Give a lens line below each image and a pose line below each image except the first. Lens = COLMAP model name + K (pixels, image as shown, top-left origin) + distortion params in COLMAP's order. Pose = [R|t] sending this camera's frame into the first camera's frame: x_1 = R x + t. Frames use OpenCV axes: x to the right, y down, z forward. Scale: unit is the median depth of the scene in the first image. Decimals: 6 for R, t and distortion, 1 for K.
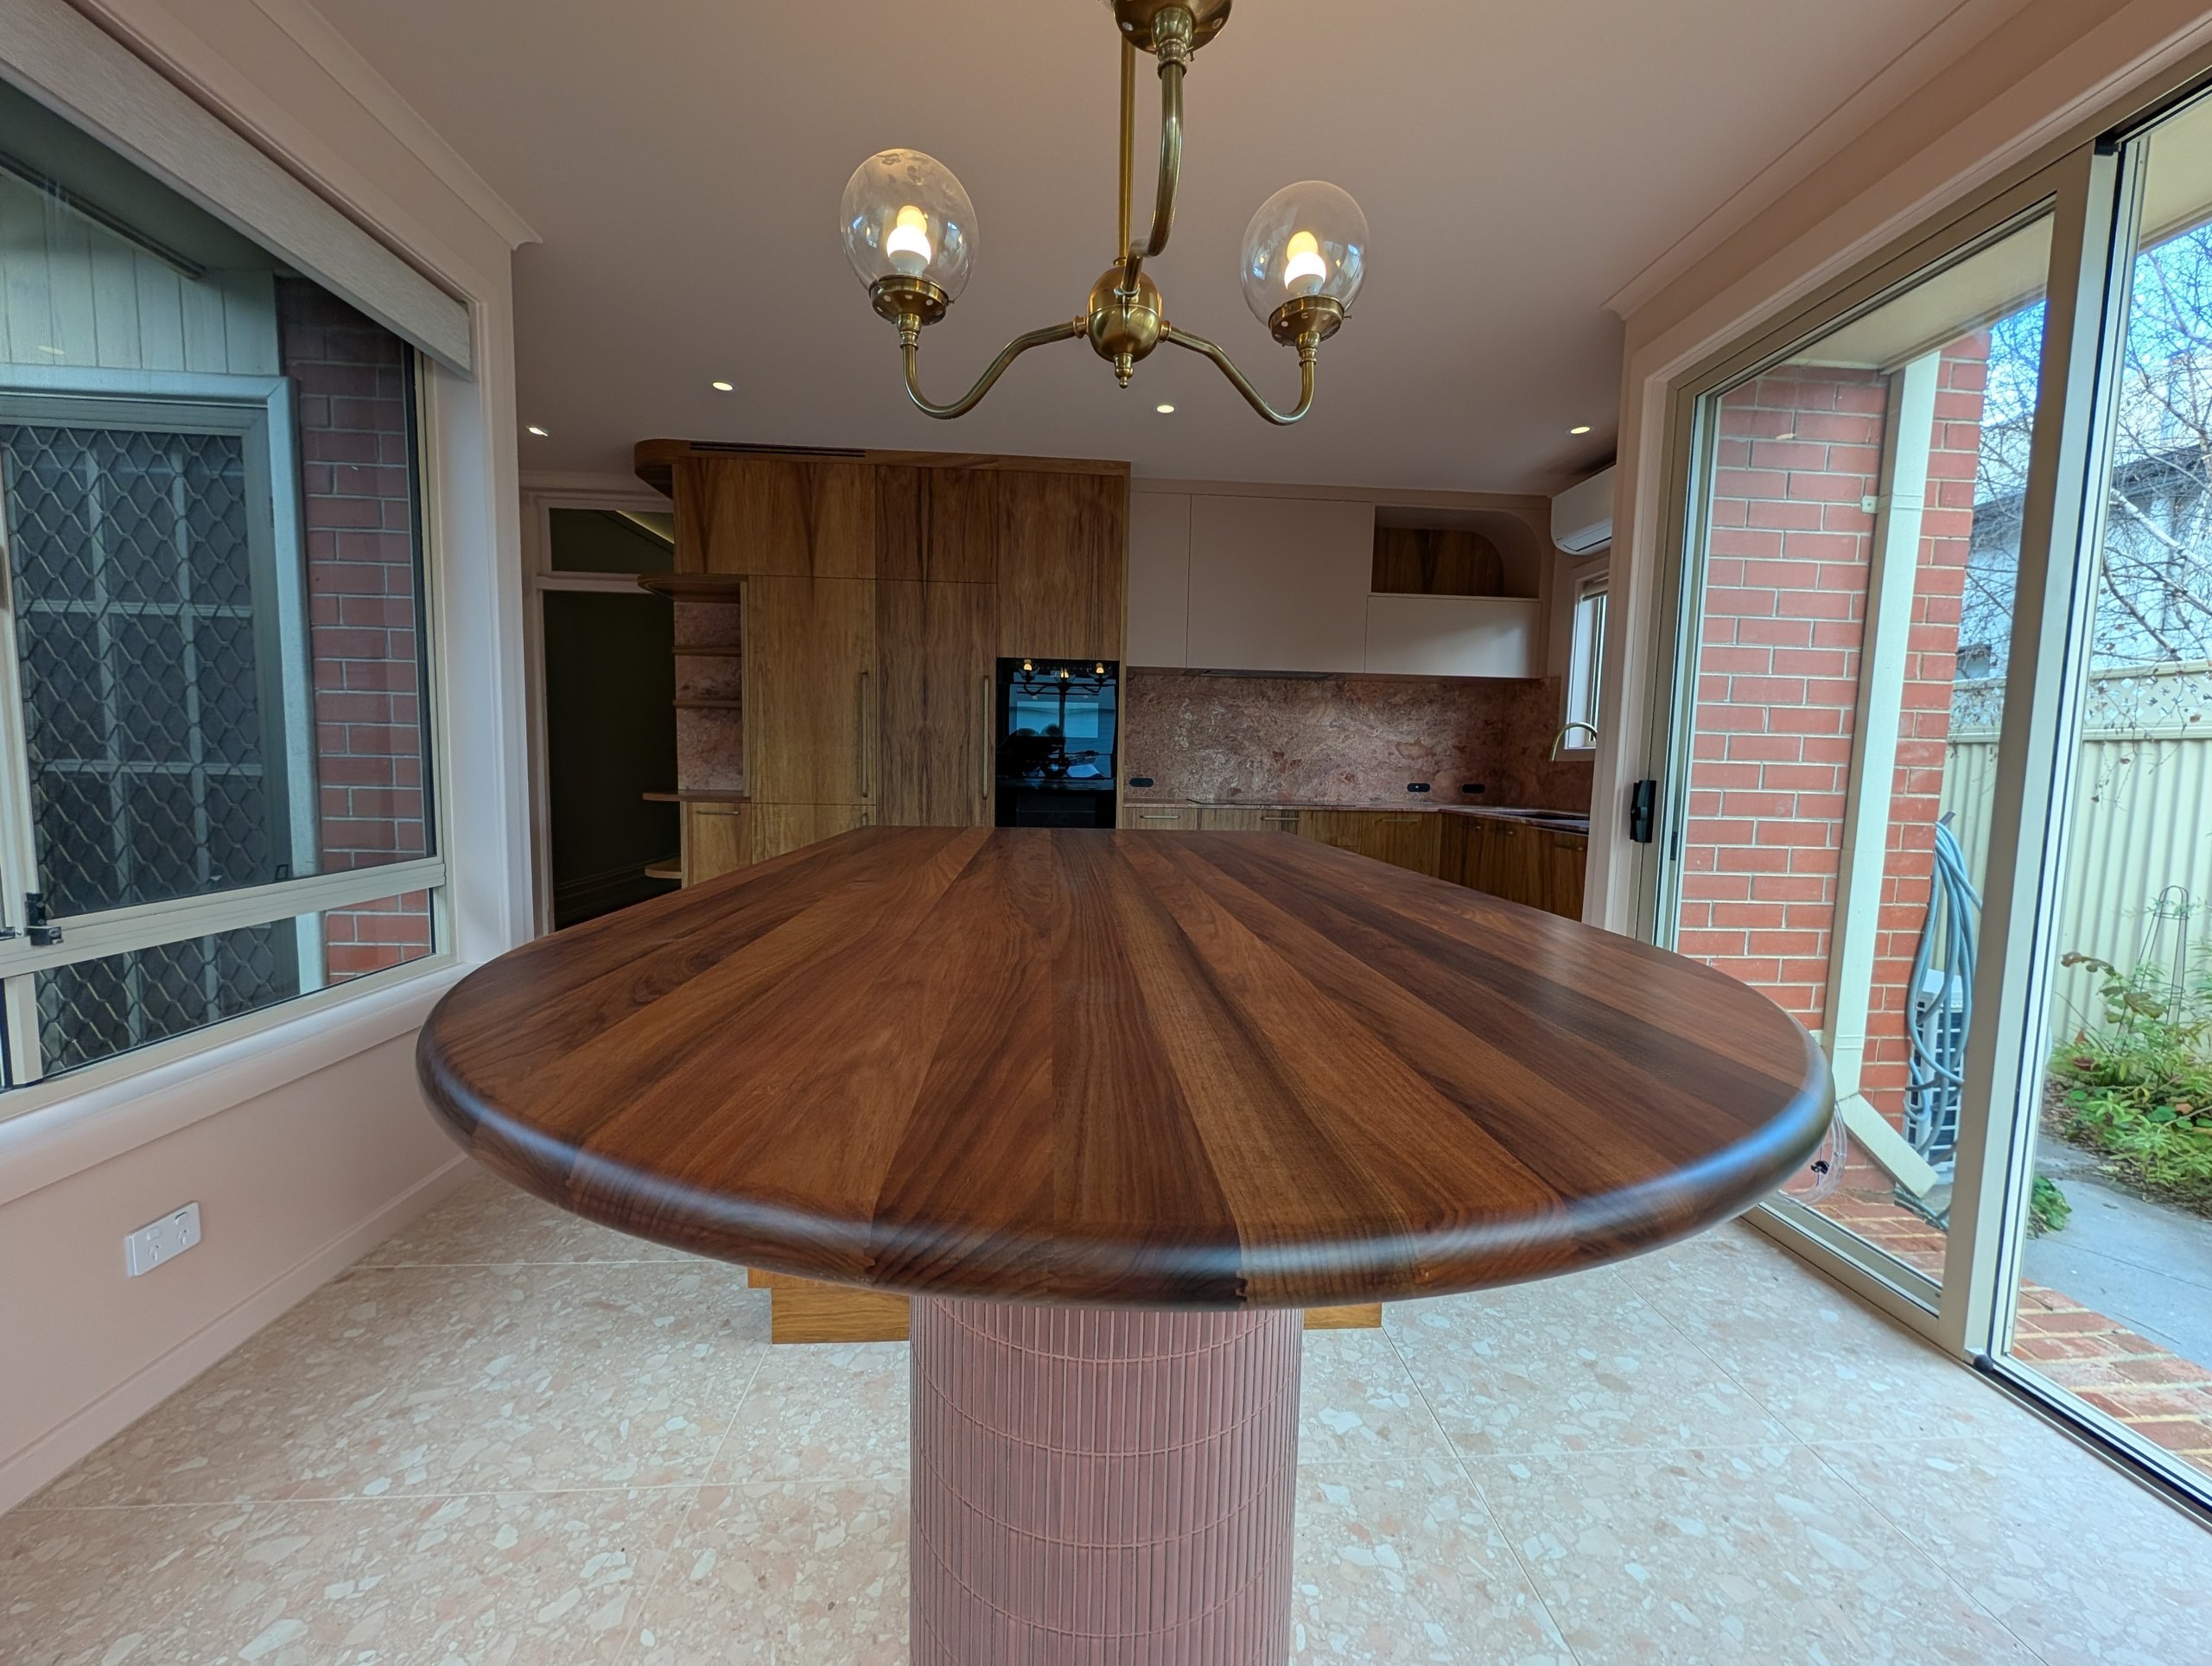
lens RADIAL K [[849.0, 0, 1104.7], [0, 849.0, 834.2], [0, 0, 1]] dist [0.000312, 0.000047]
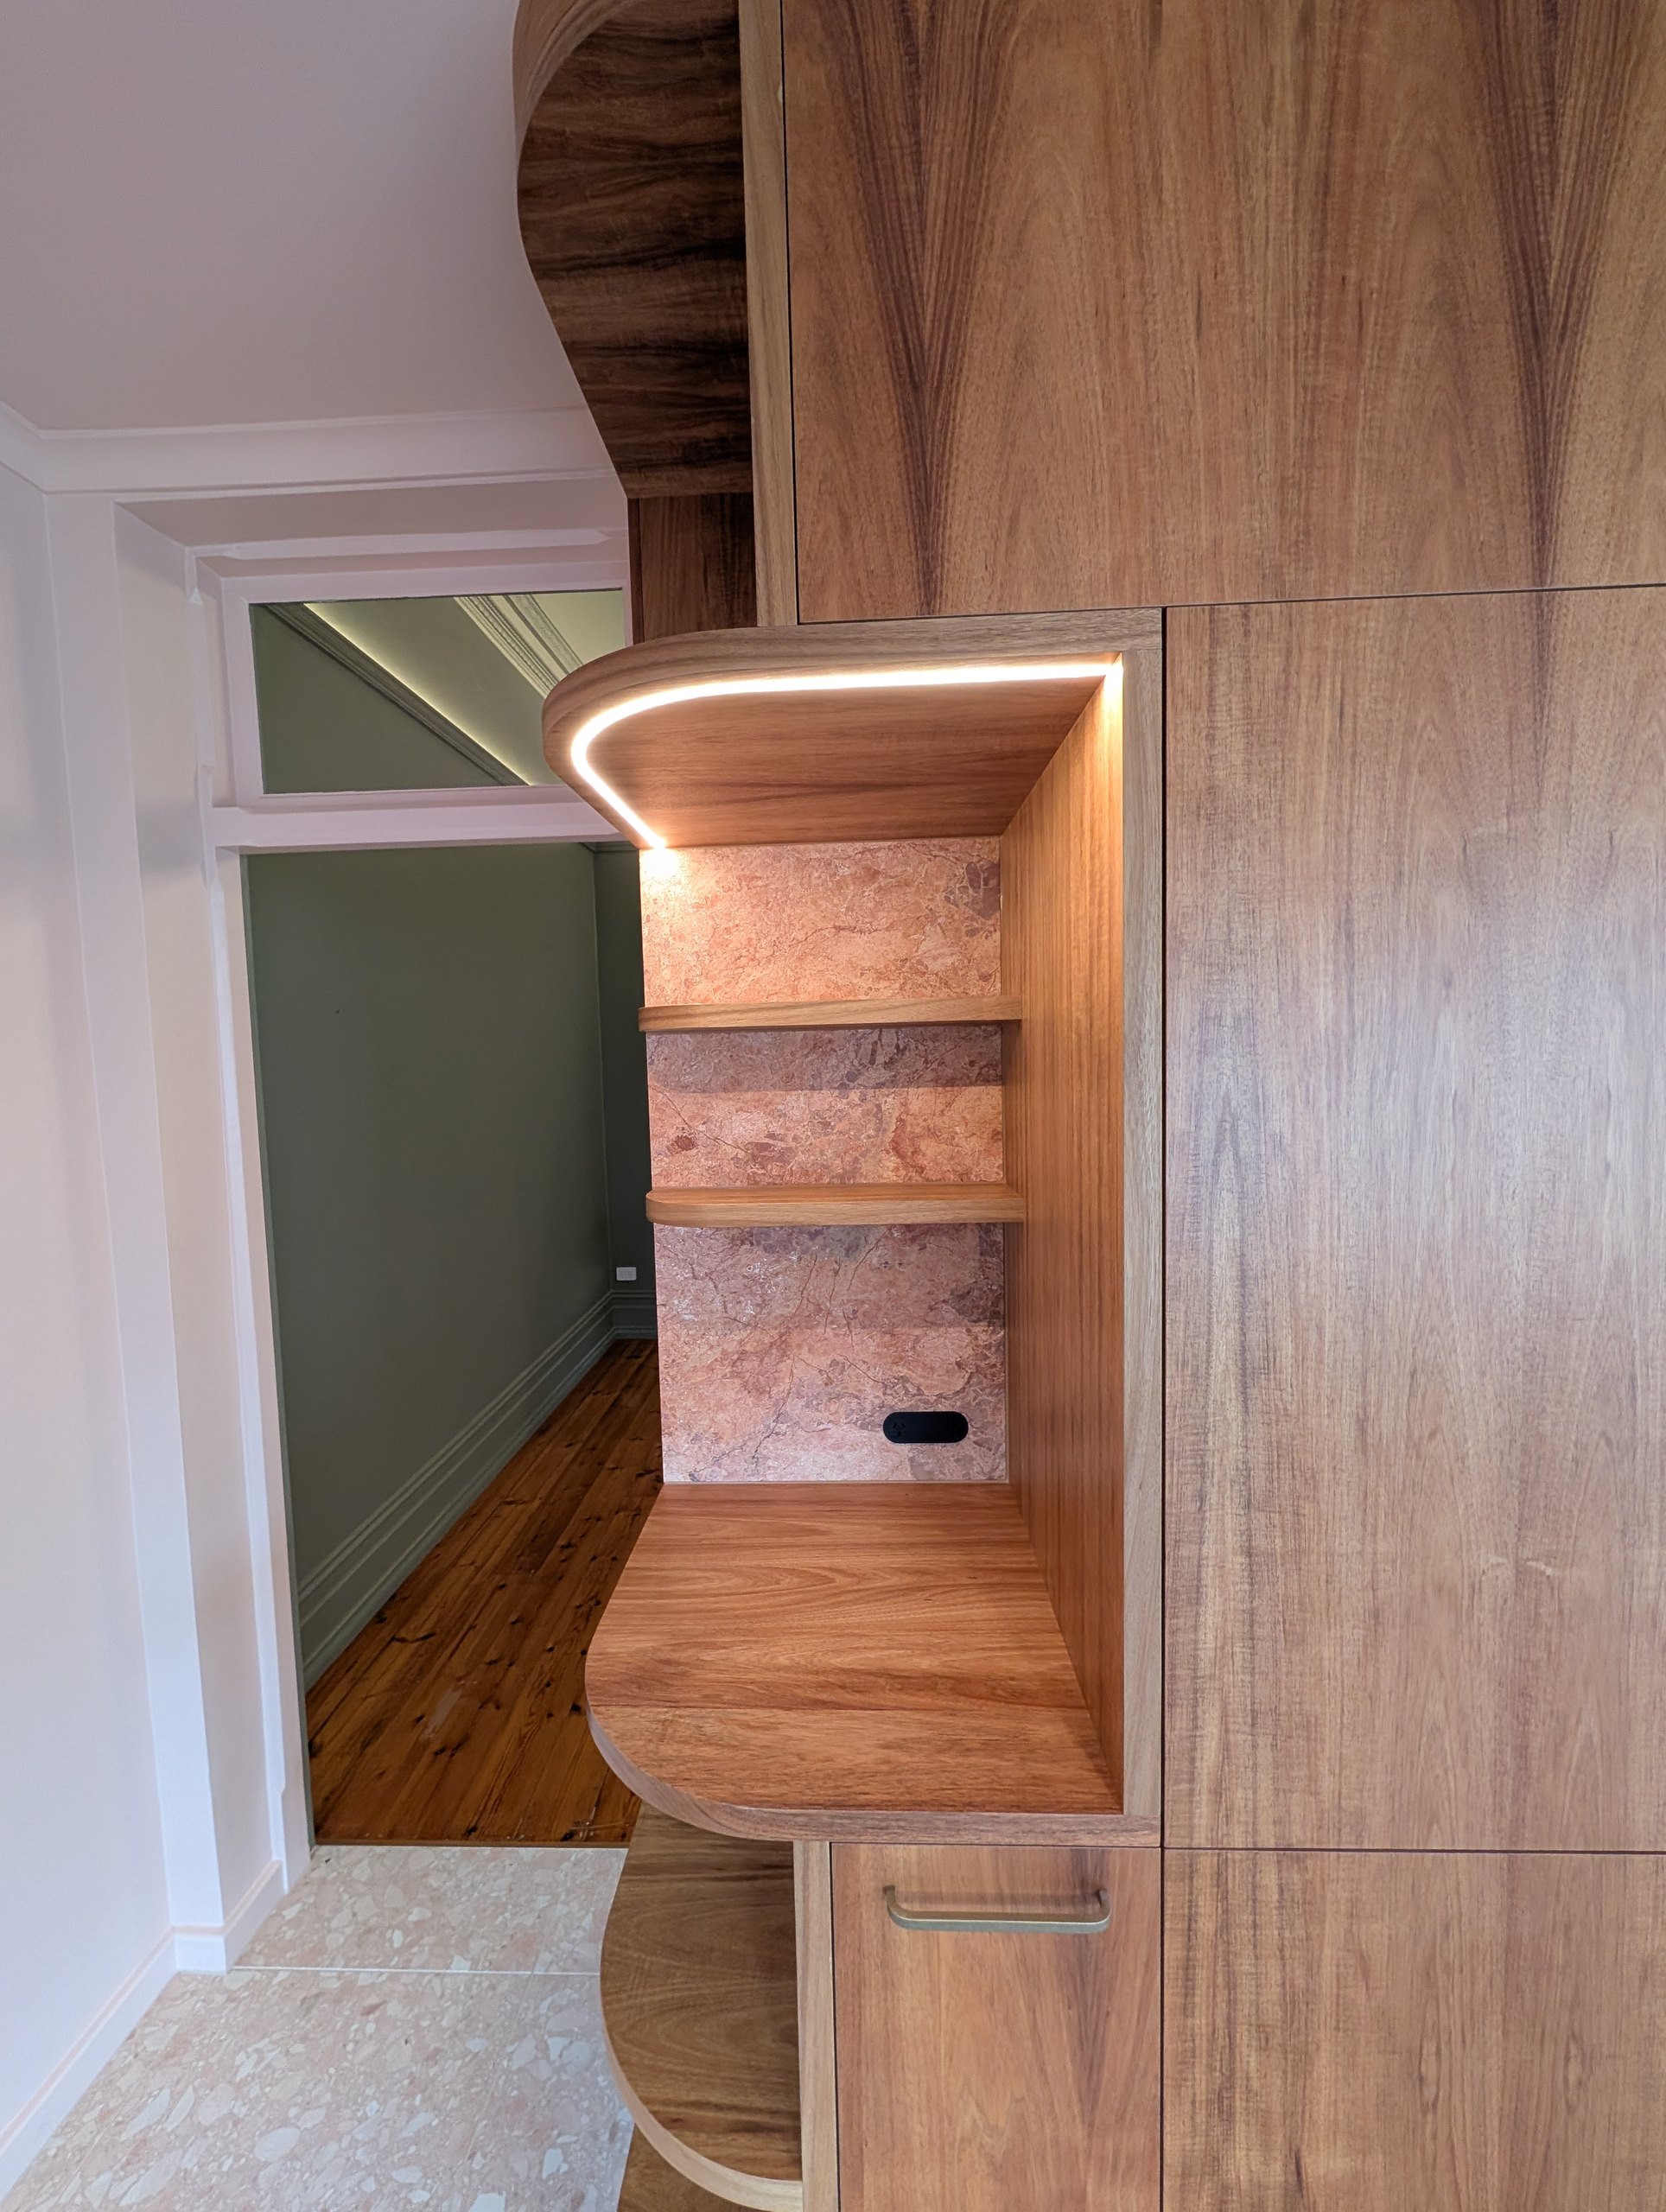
lens RADIAL K [[849.0, 0, 832.7], [0, 849.0, 1108.9], [0, 0, 1]] dist [0.000312, 0.000047]
pose [[0.994136, -0.039185, -0.100791, -0.598856], [0.036763, 0.998991, -0.025781, -0.254121], [0.101700, 0.021924, 0.994574, 1.039781]]
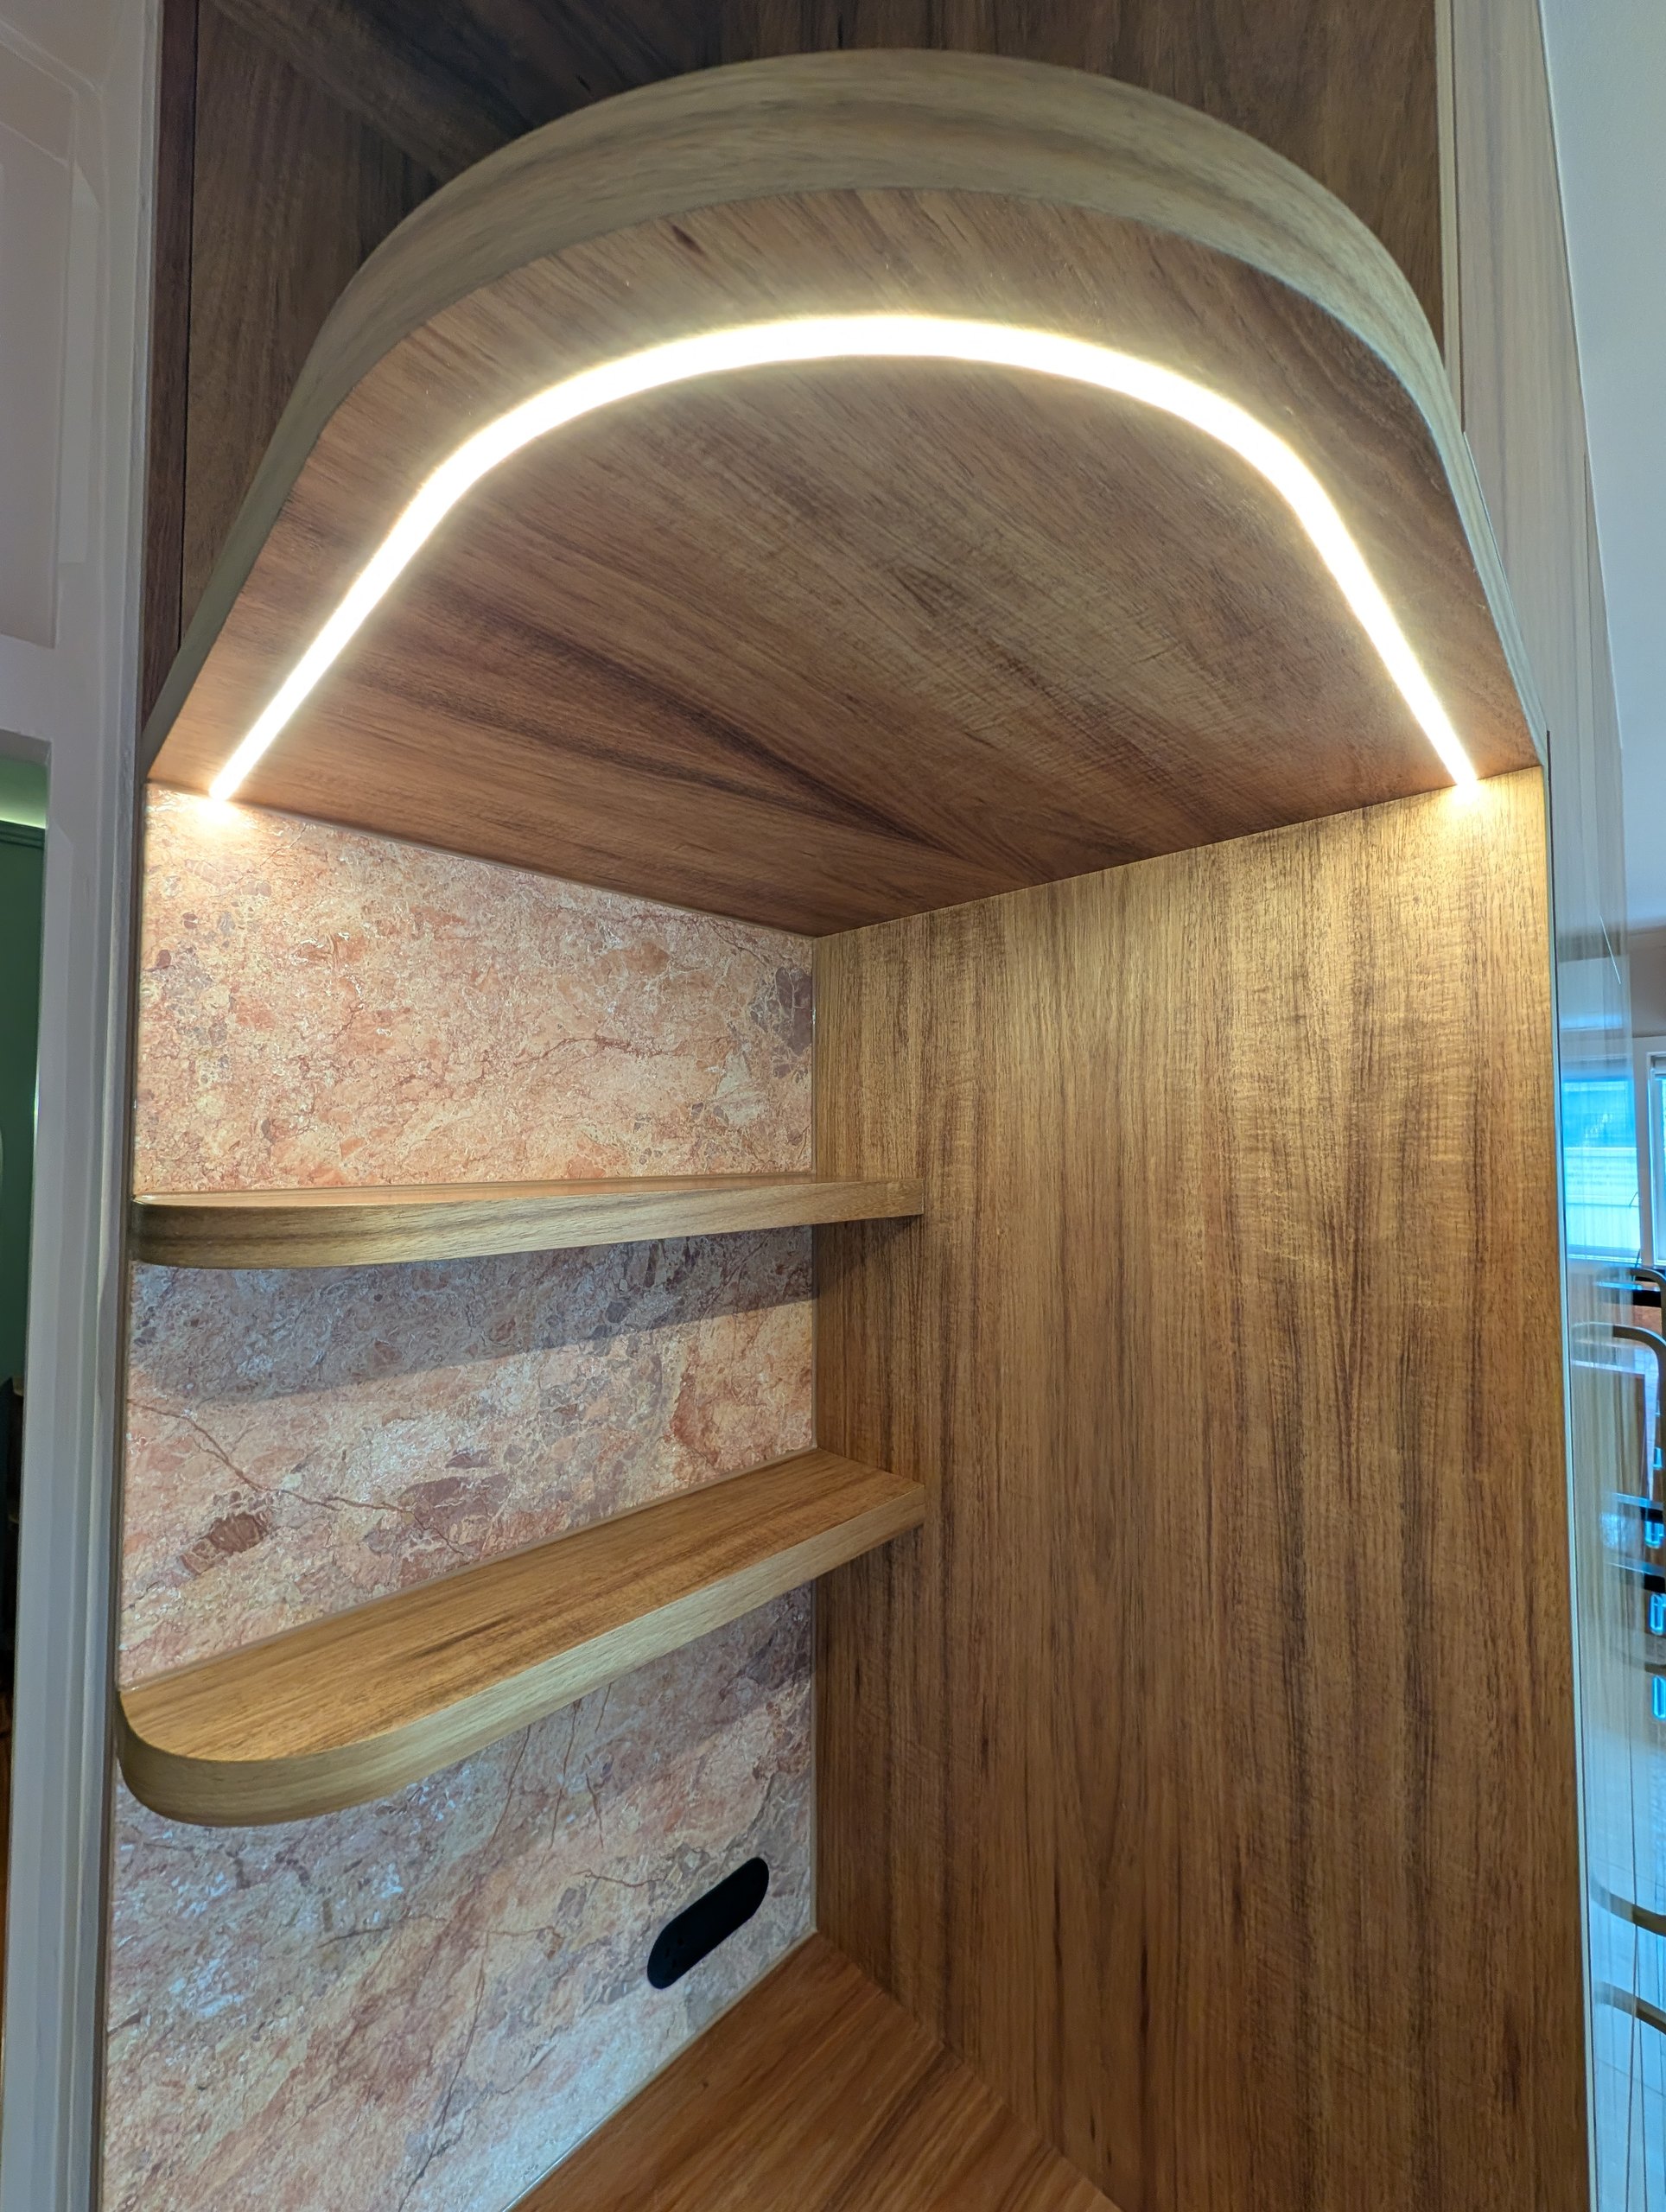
lens RADIAL K [[849.0, 0, 832.0], [0, 849.0, 1110.5], [0, 0, 1]] dist [0.000312, 0.000047]
pose [[0.745030, 0.005275, 0.667010, -0.739063], [0.075088, 0.992949, -0.091723, -0.308499], [-0.662791, 0.118421, 0.739381, 1.241818]]
